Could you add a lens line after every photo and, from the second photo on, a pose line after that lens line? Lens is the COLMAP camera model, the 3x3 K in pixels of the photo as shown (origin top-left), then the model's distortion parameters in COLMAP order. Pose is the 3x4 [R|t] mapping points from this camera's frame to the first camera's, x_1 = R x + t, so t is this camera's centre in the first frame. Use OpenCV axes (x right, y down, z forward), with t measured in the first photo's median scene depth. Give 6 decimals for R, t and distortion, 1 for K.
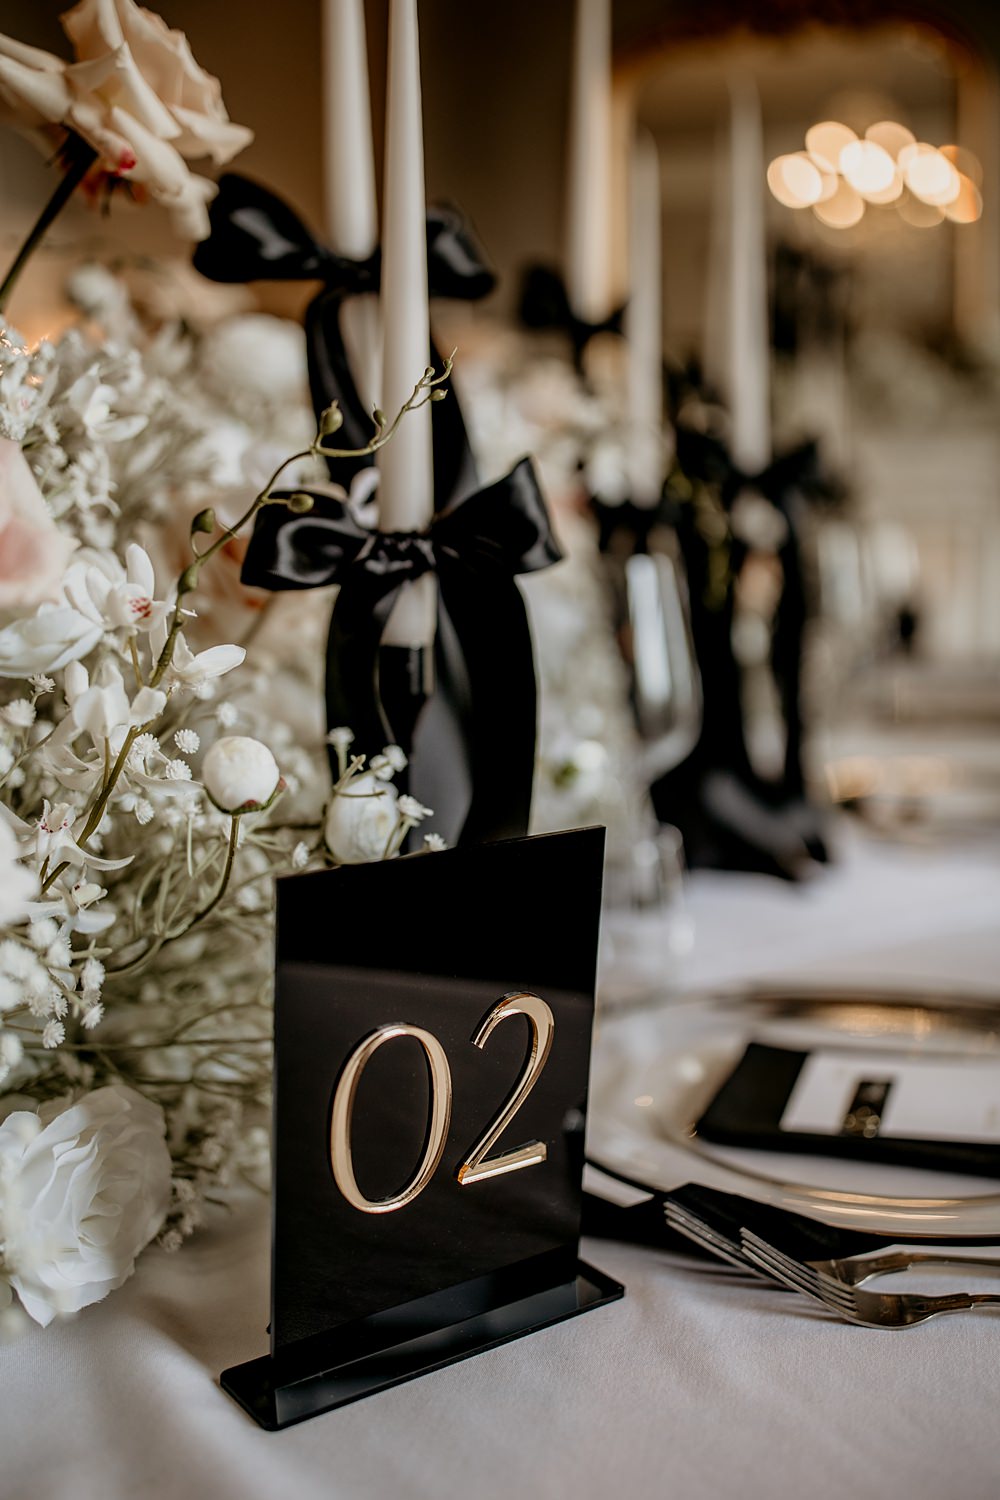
lens RADIAL K [[1477.1, 0, 498.2], [0, 1477.1, 748.6], [0, 0, 1]] dist [-0.008839, 0.000000]
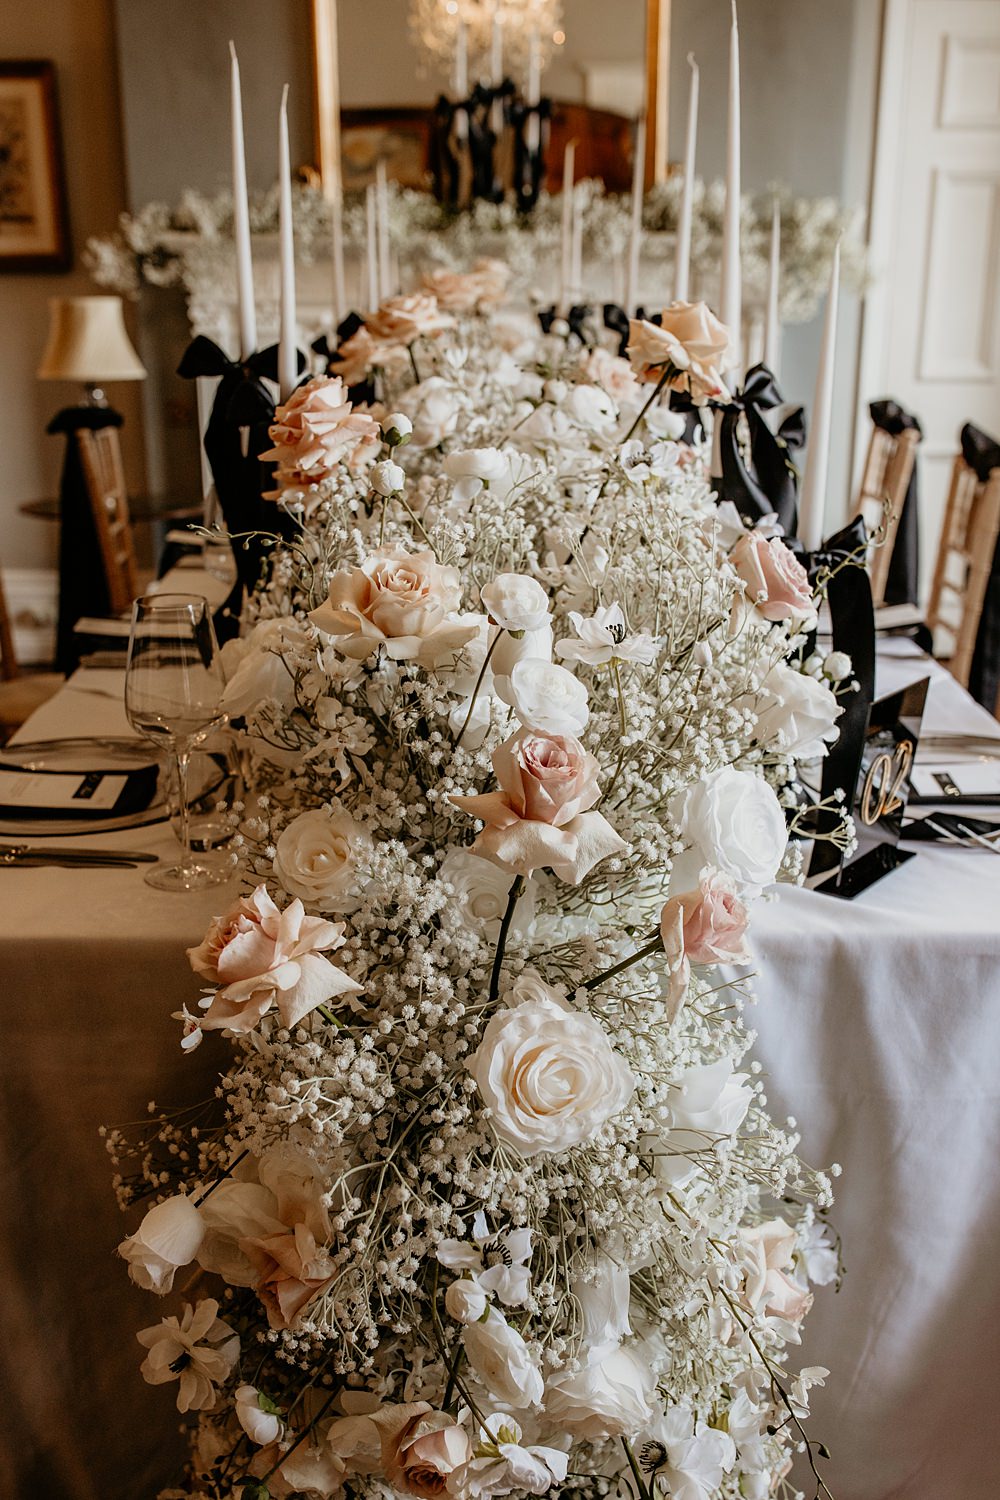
lens RADIAL K [[1574.8, 0, 479.7], [0, 1574.8, 803.3], [0, 0, 1]] dist [-0.015847, 0.000000]
pose [[0.954454, -0.081478, 0.287018, -1.377249], [0.027240, 0.981769, 0.188118, -0.249902], [-0.297113, -0.171731, 0.939272, -1.301262]]
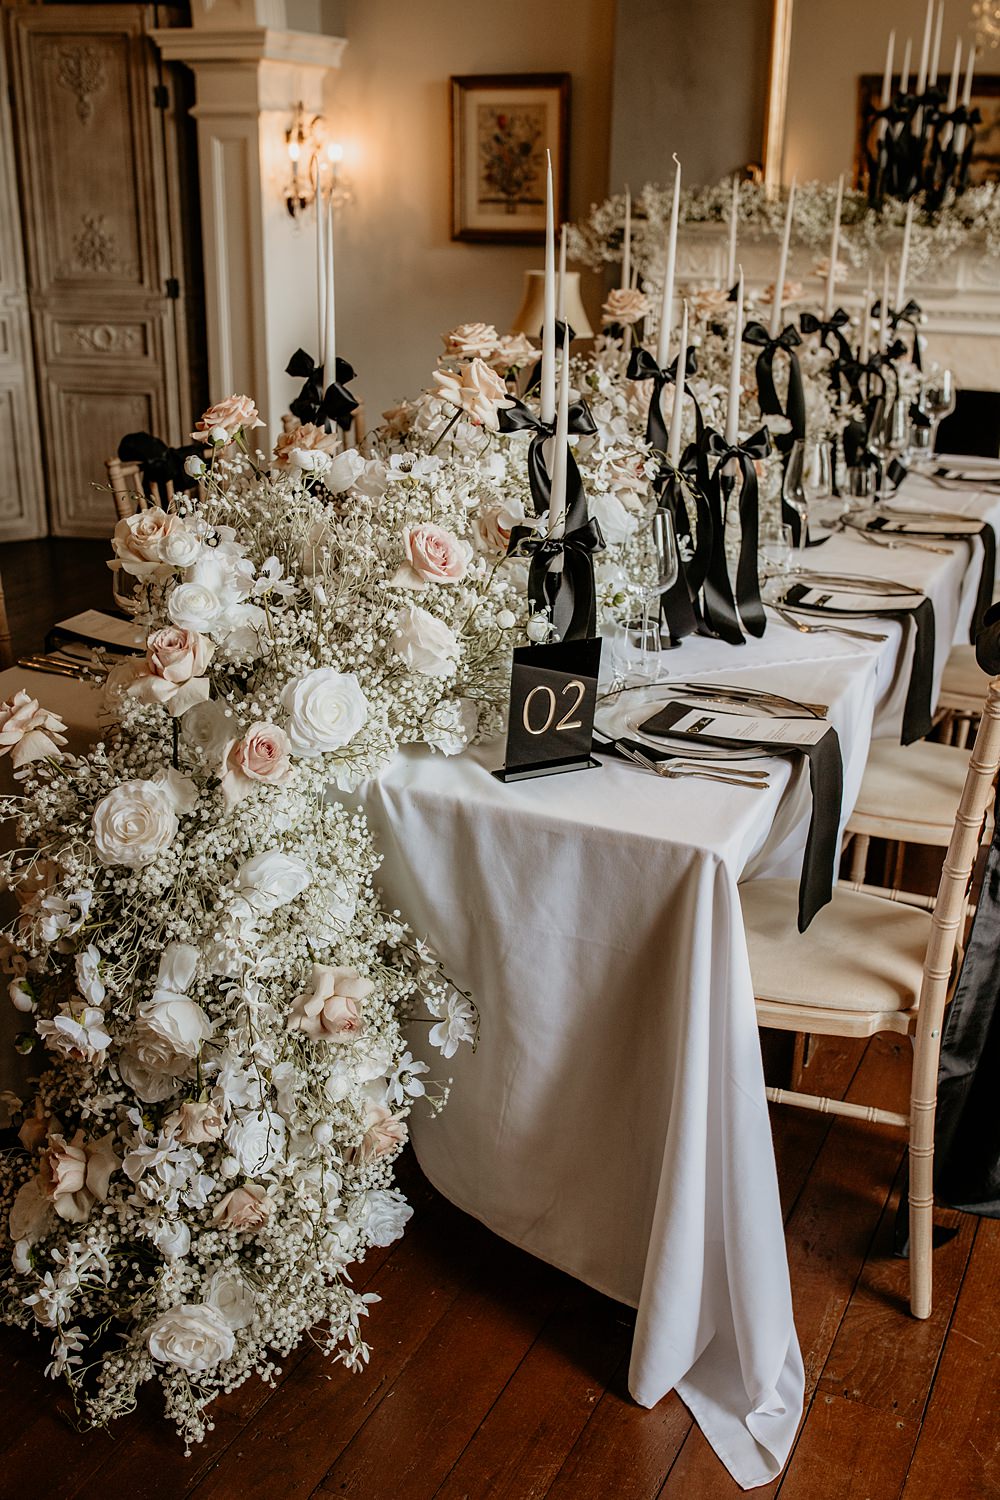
lens RADIAL K [[1477.1, 0, 505.3], [0, 1477.1, 750.6], [0, 0, 1]] dist [-0.008839, 0.000000]
pose [[0.989559, 0.083367, -0.117569, 0.261532], [-0.055821, 0.973757, 0.220639, -0.425626], [0.132878, -0.211772, 0.968244, -2.393147]]
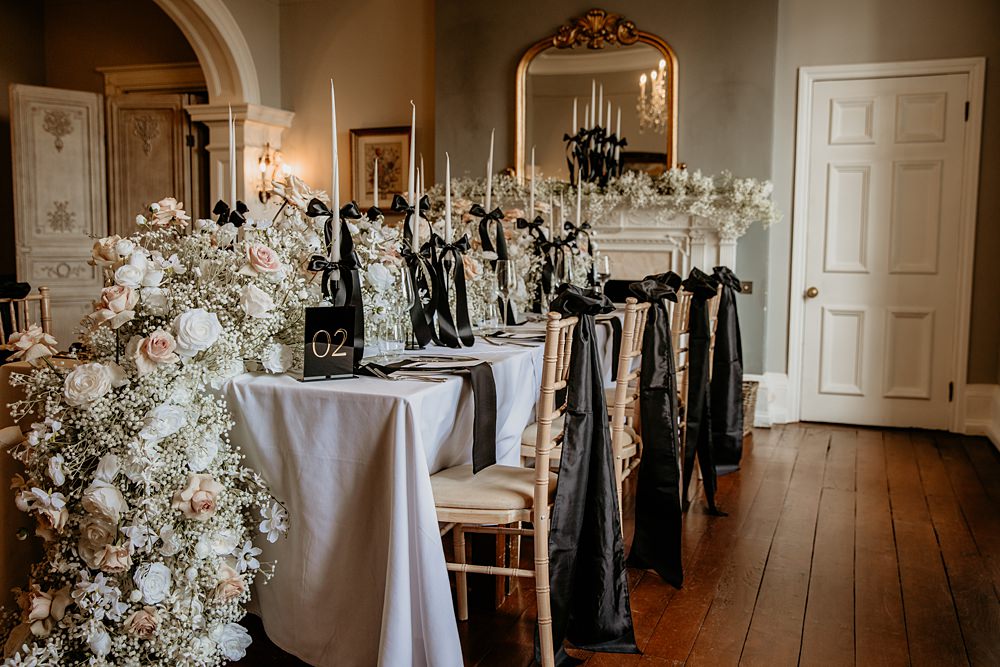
lens RADIAL K [[910.5, 0, 497.1], [0, 910.5, 335.8], [0, 0, 1]] dist [-0.038765, 0.063758]
pose [[0.997899, 0.034118, -0.055077, 0.891803], [-0.036267, 0.998600, -0.038496, 0.303248], [0.053687, 0.040413, 0.997740, -2.949385]]
